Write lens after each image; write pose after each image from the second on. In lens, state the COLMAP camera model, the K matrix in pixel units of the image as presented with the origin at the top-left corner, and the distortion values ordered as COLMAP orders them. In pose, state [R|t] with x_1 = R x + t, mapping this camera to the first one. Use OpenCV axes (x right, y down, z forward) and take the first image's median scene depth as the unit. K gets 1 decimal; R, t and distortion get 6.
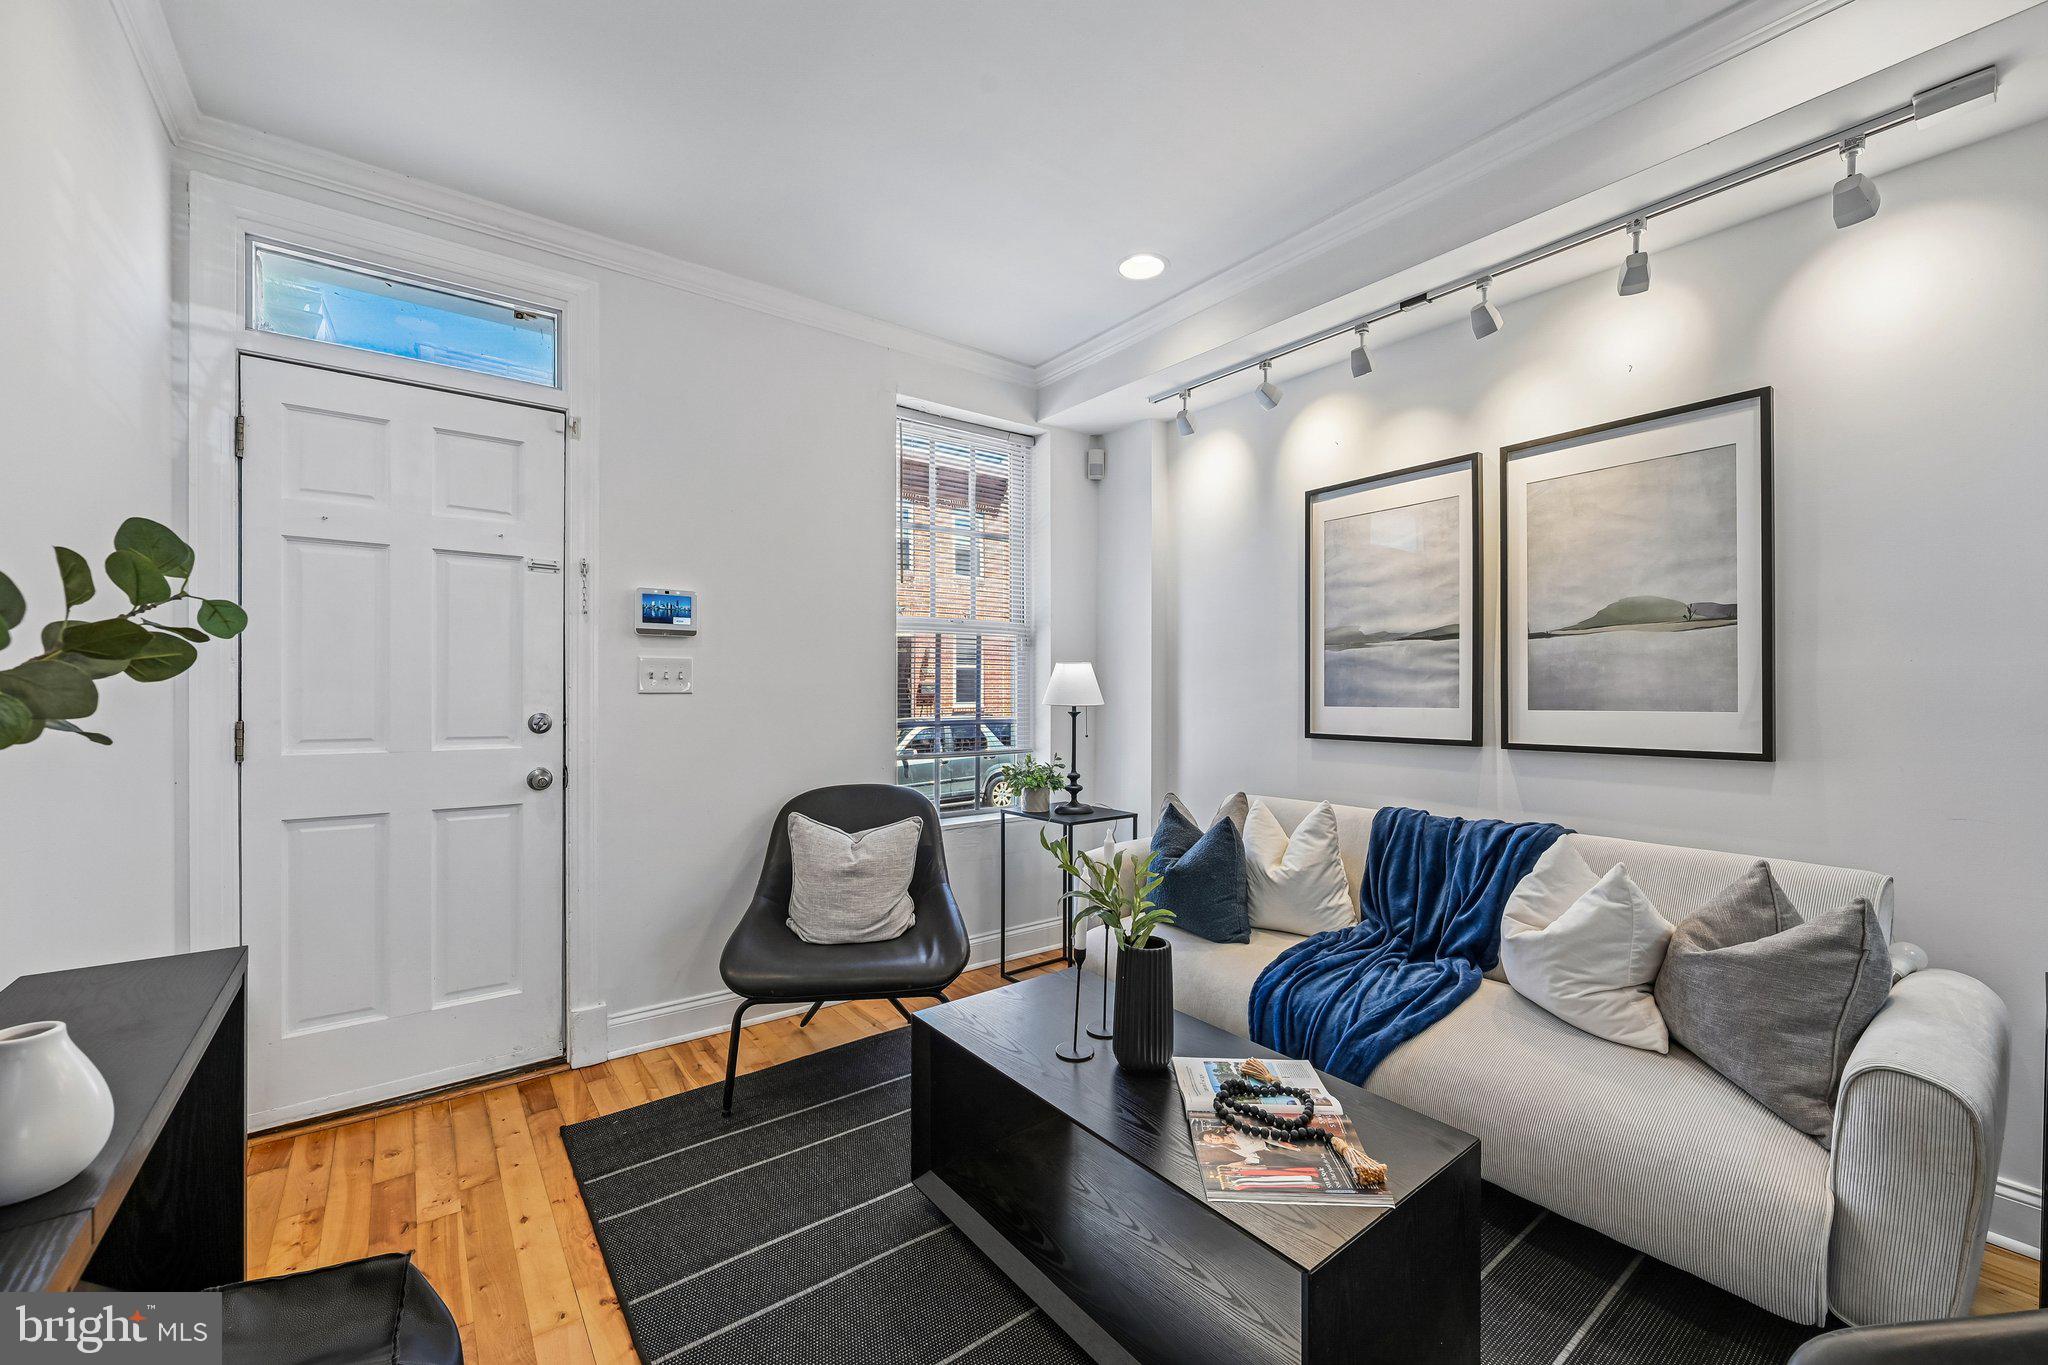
lens RADIAL K [[805.0, 0, 1024.2], [0, 805.0, 692.9], [0, 0, 1]] dist [-0.003560, -0.000119]
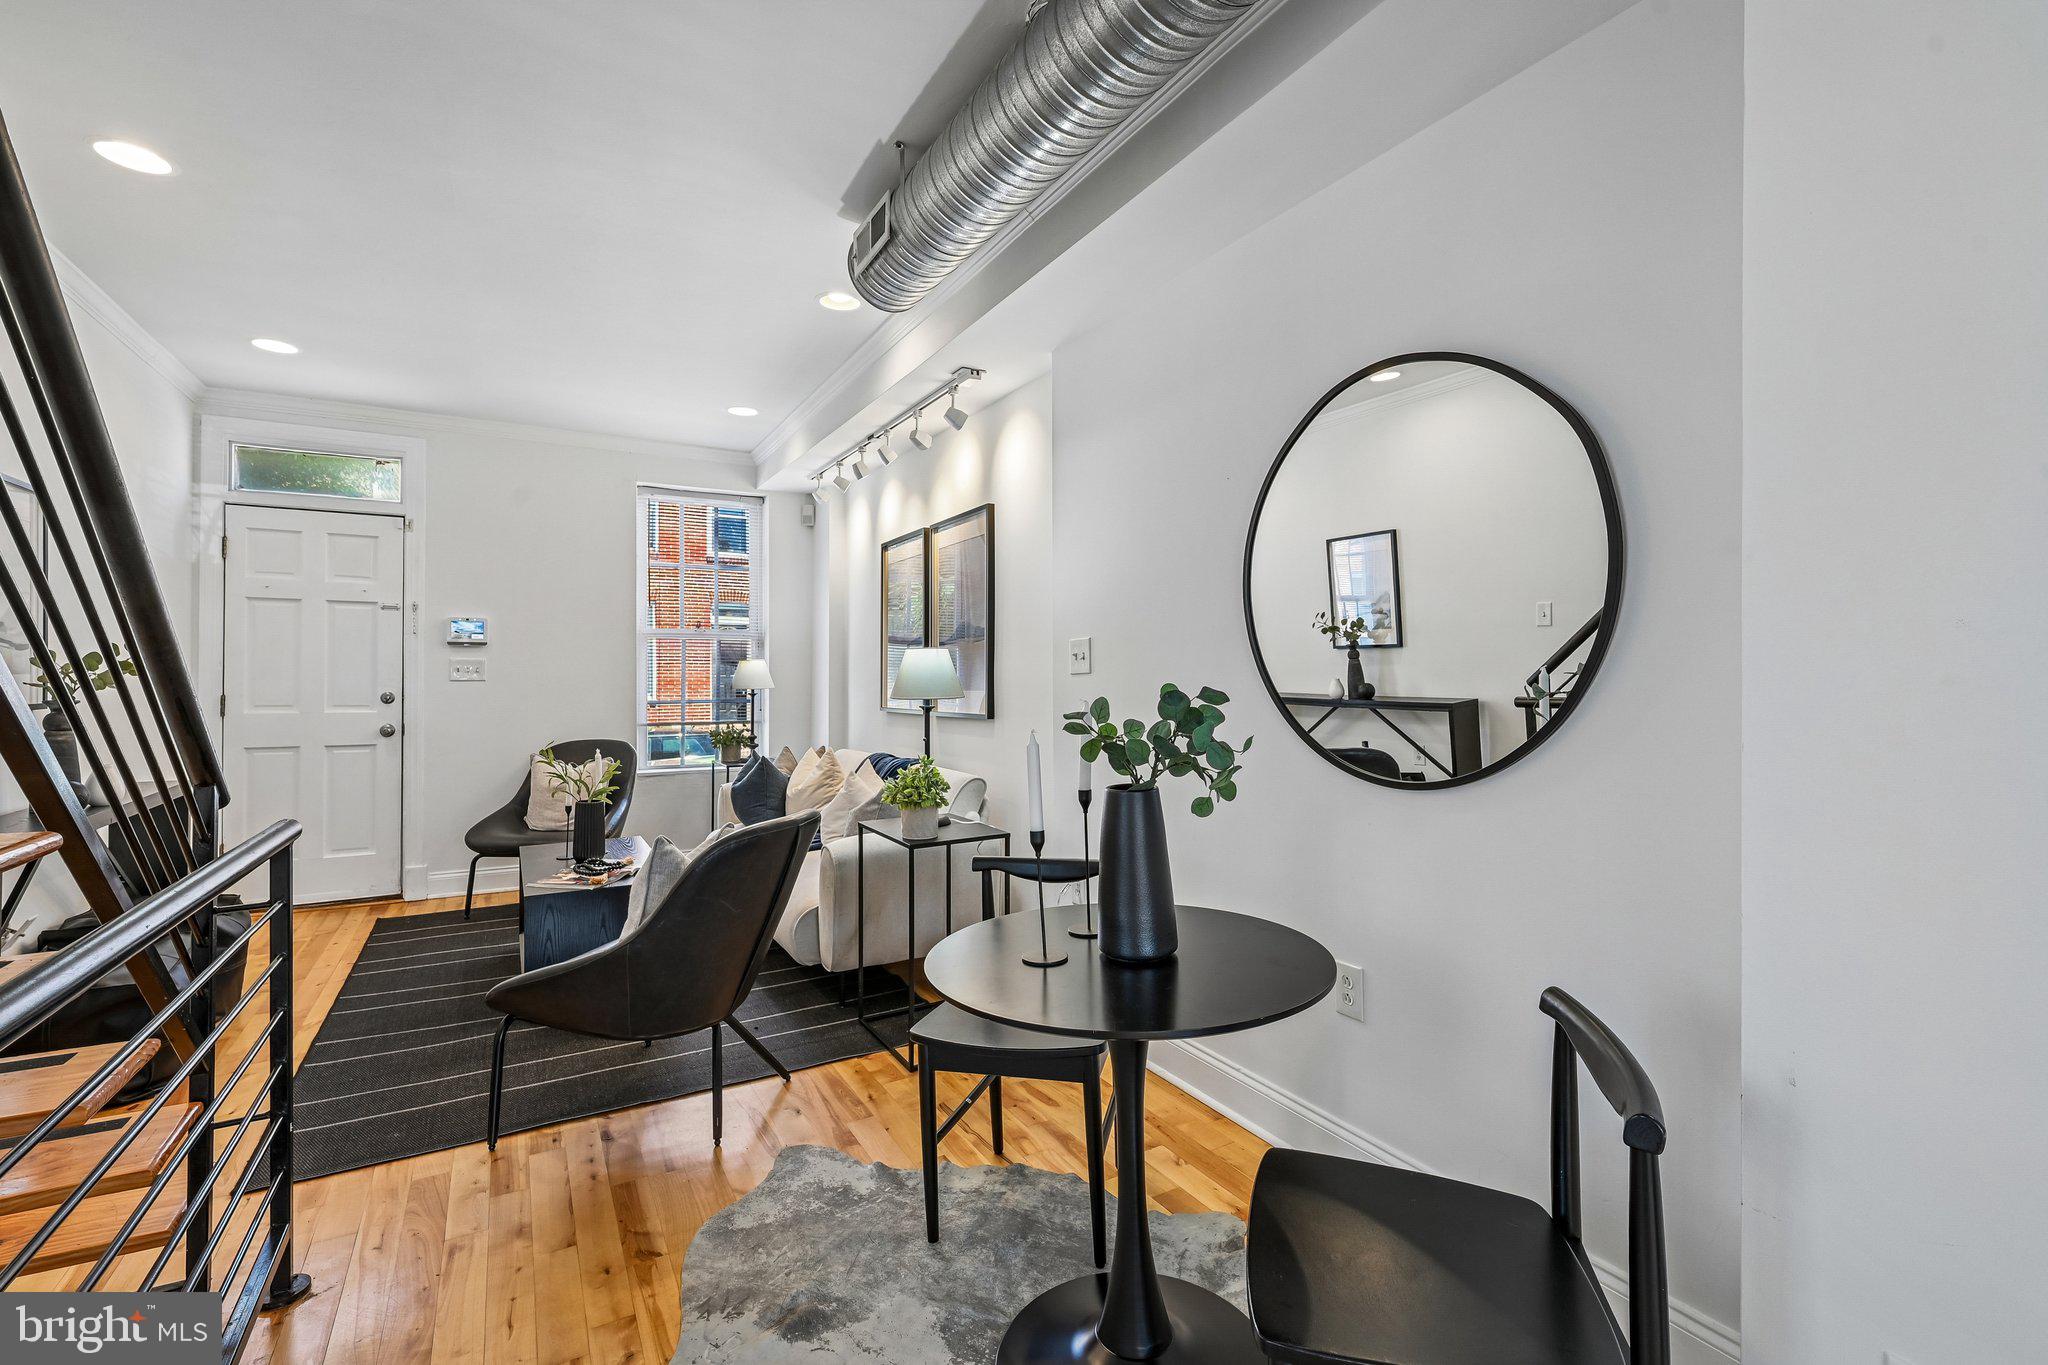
lens RADIAL K [[906.4, 0, 1030.7], [0, 906.4, 669.5], [0, 0, 1]] dist [-0.004423, -0.000553]
pose [[0.991398, -0.002283, -0.130862, 1.020075], [0.000462, 0.999903, -0.013946, 0.004374], [0.130881, 0.013766, 0.991303, -0.743969]]
